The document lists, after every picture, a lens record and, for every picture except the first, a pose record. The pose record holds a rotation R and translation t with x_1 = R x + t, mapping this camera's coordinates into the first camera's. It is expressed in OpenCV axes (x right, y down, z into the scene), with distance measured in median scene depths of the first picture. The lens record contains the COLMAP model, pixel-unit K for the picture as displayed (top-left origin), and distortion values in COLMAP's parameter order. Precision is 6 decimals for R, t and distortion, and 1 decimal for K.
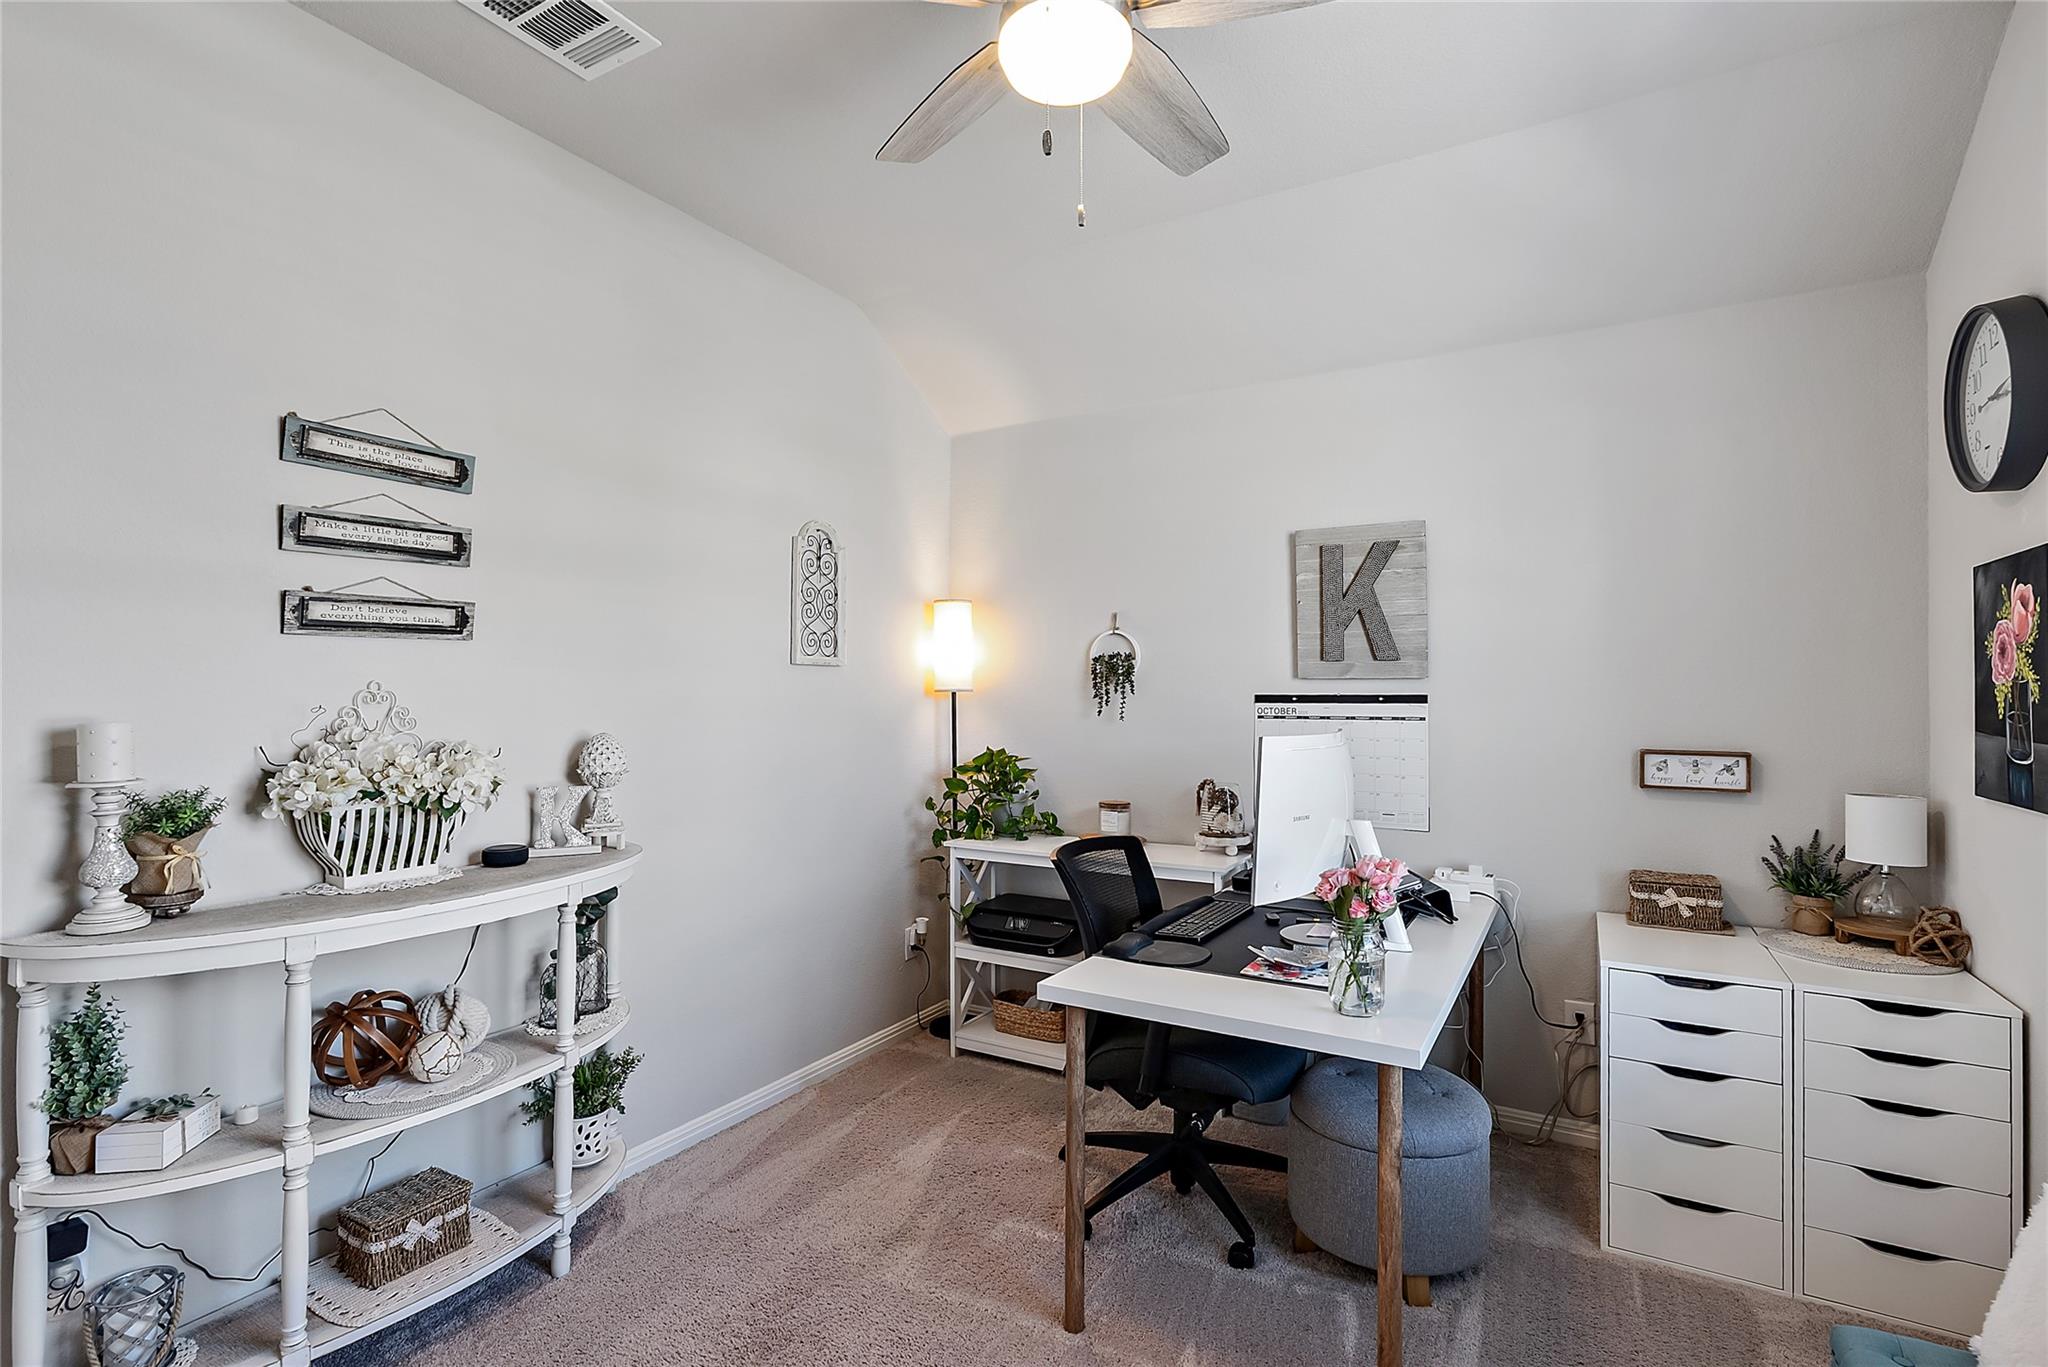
lens RADIAL K [[966.1, 0, 1025.4], [0, 966.1, 679.7], [0, 0, 1]] dist [-0.014405, 0.000629]
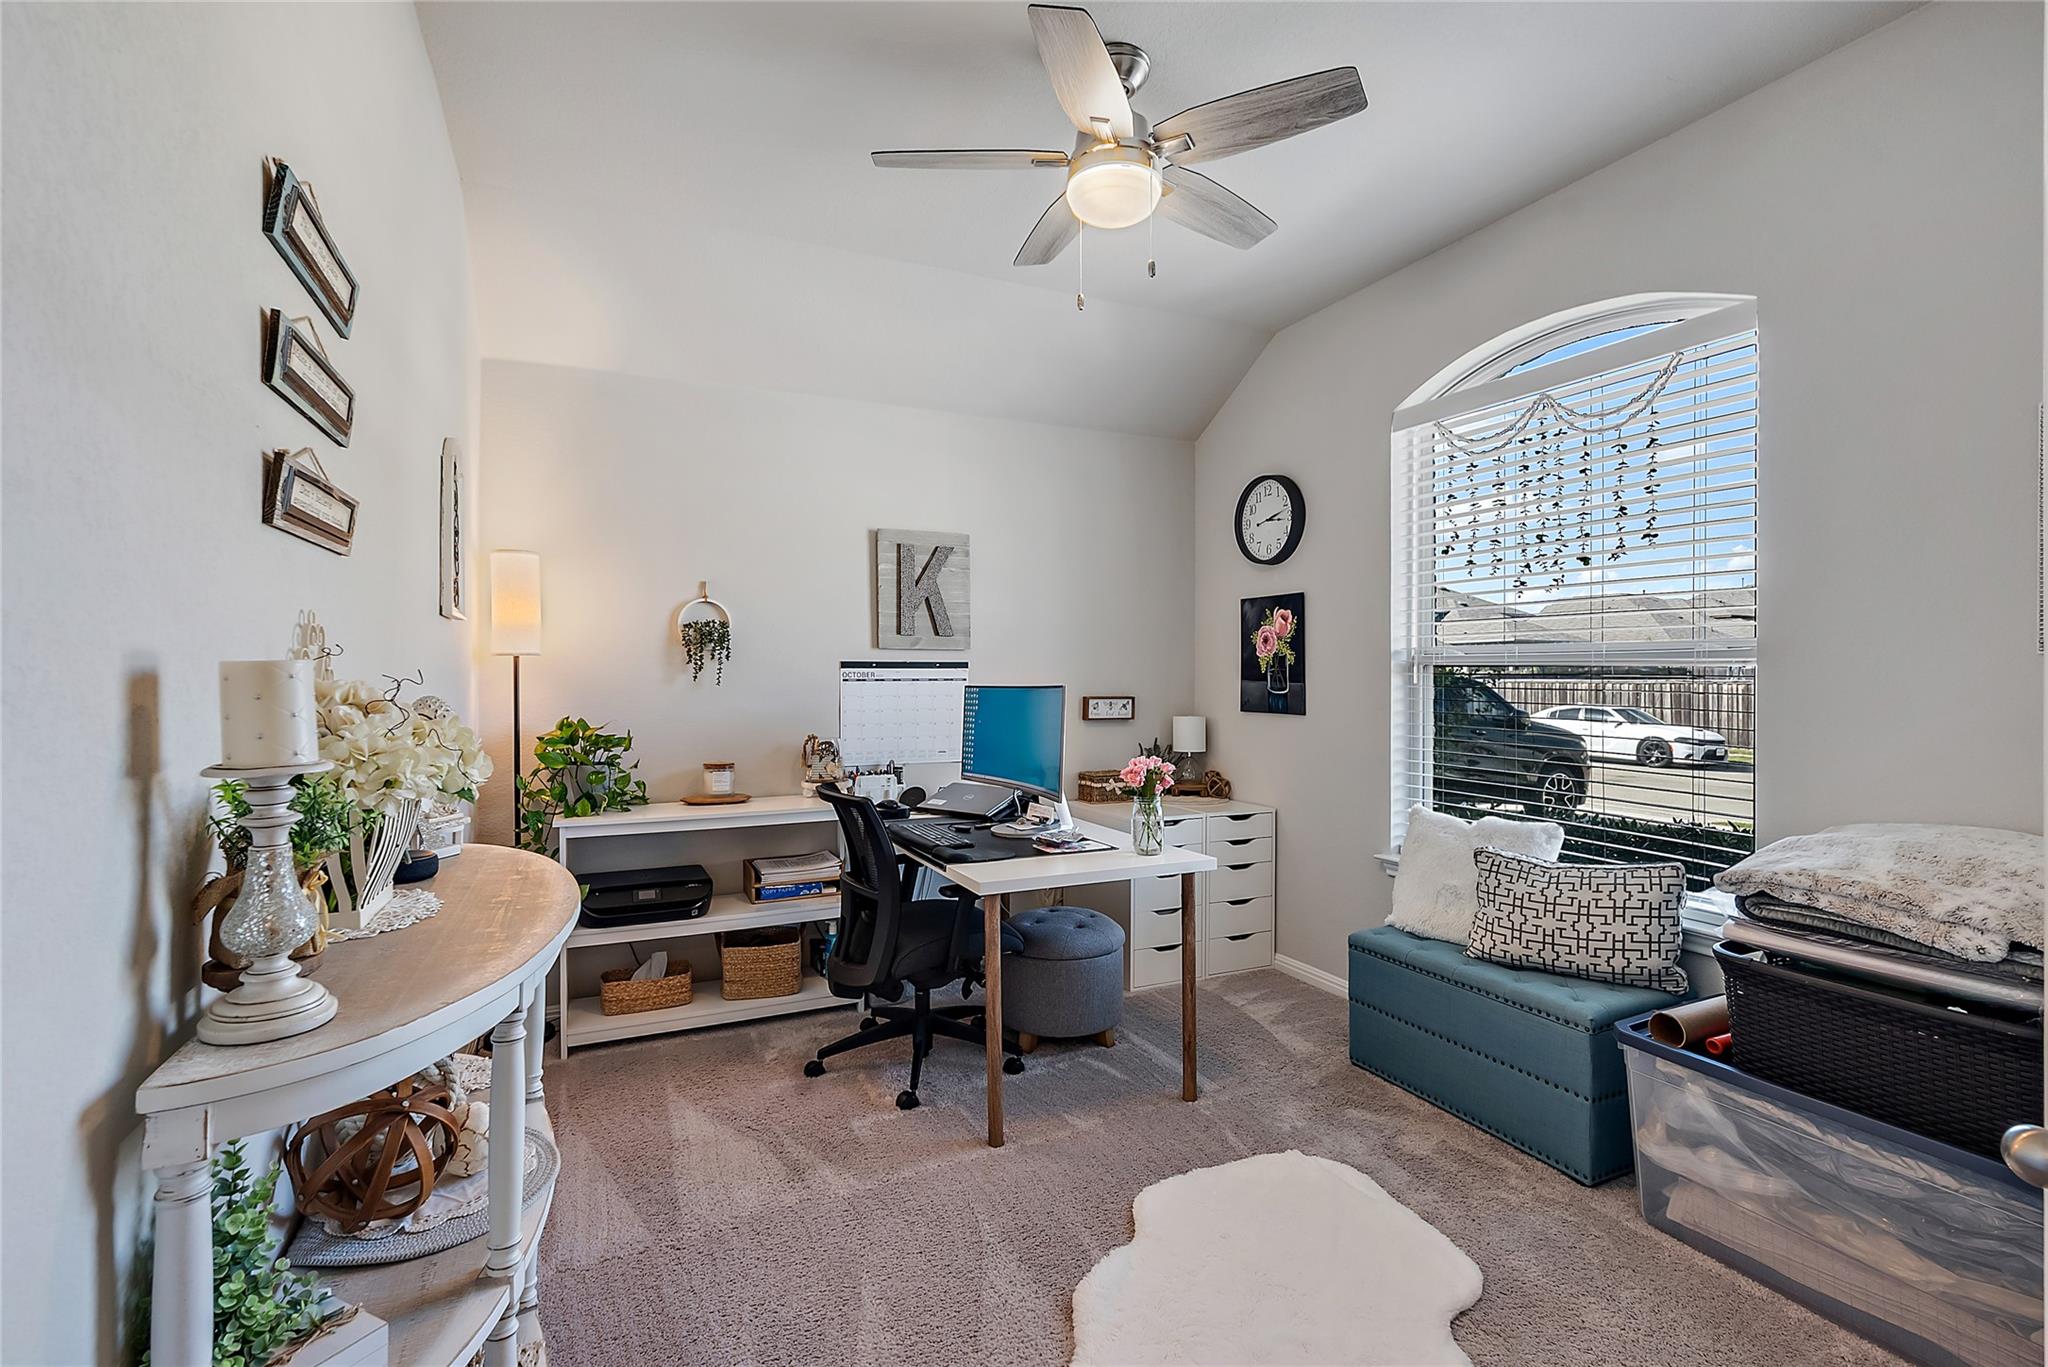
lens RADIAL K [[932.8, 0, 1024.9], [0, 932.8, 680.6], [0, 0, 1]] dist [-0.014177, 0.003004]
pose [[0.563146, -0.004877, 0.826343, -0.635834], [-0.010253, 0.999864, 0.012888, 0.024239], [-0.826294, -0.015730, 0.563019, 0.182903]]
